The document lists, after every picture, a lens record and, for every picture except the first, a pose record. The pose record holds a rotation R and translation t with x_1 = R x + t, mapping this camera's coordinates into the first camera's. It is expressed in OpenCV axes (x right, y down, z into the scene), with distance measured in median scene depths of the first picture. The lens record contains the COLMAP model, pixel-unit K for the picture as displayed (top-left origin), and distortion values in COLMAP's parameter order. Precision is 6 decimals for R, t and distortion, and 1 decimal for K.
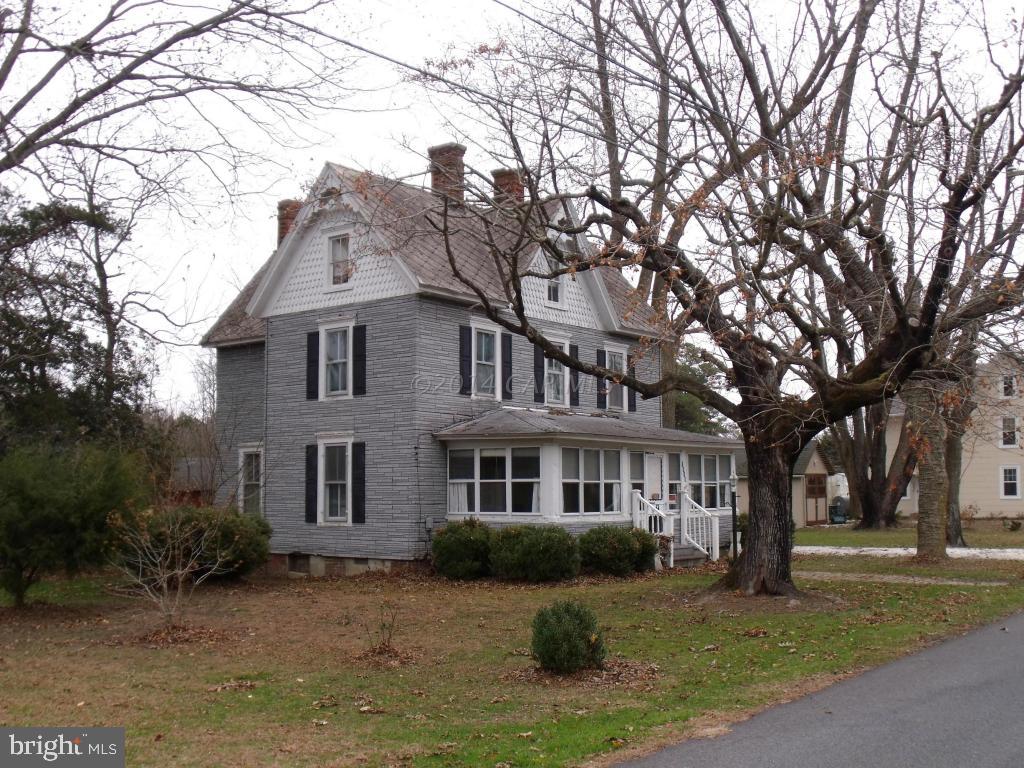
lens RADIAL K [[1108.5, 0, 512.0], [0, 1108.5, 384.0], [0, 0, 1]] dist [-0.085852, 0.007502]
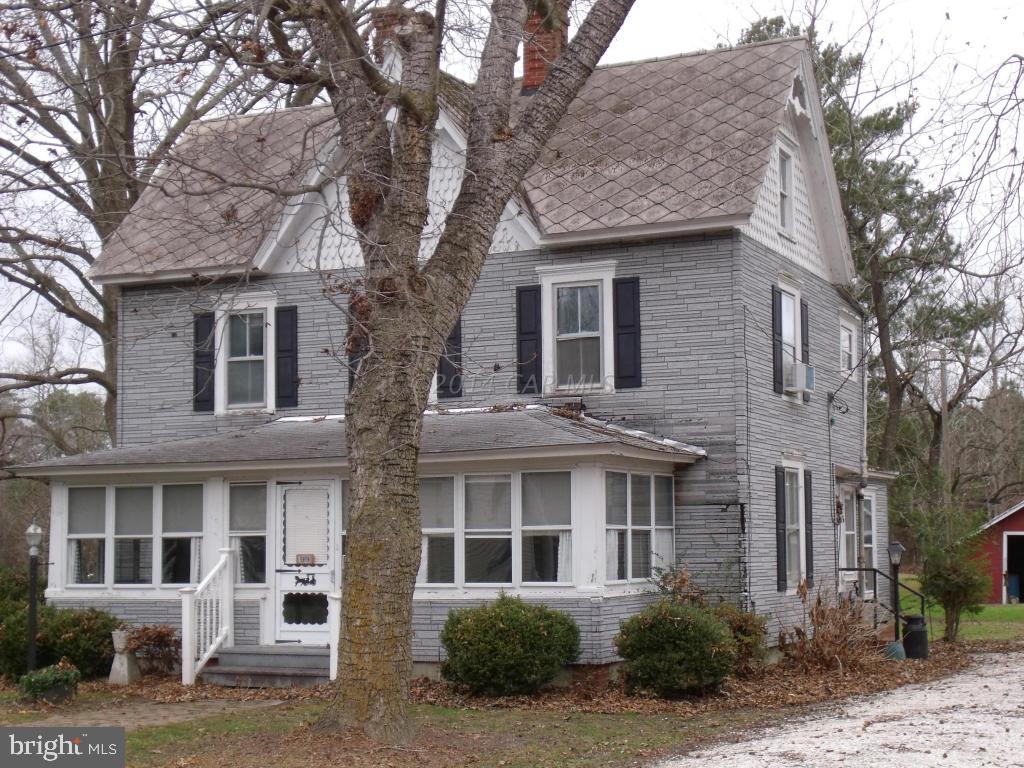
lens RADIAL K [[1643.4, 0, 527.7], [0, 1643.4, 385.7], [0, 0, 1]] dist [0.086337, 0.056988]
pose [[0.229931, -0.090538, -0.968986, 0.965275], [0.103901, 0.992256, -0.068058, 0.081626], [0.967645, -0.085031, 0.237558, 0.903230]]
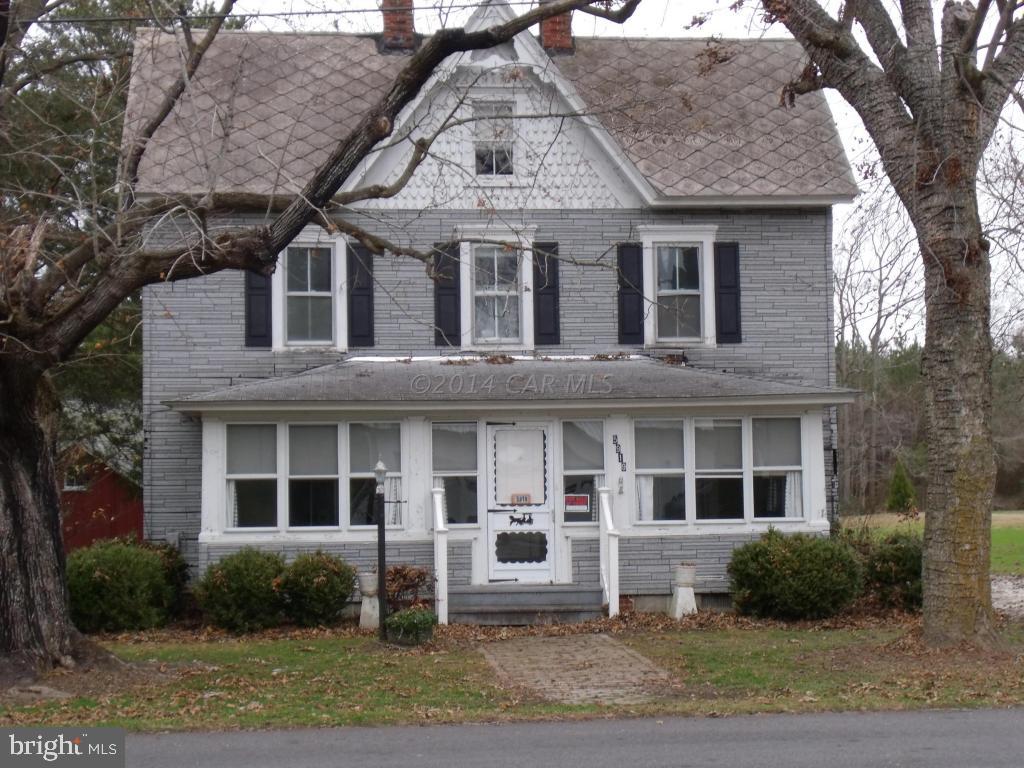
lens RADIAL K [[1643.4, 0, 527.7], [0, 1643.4, 385.7], [0, 0, 1]] dist [0.086337, 0.056988]
pose [[0.694886, -0.052104, -0.717230, 0.733785], [0.081462, 0.996655, 0.006521, 0.037480], [0.714491, -0.062958, 0.696806, 0.406722]]
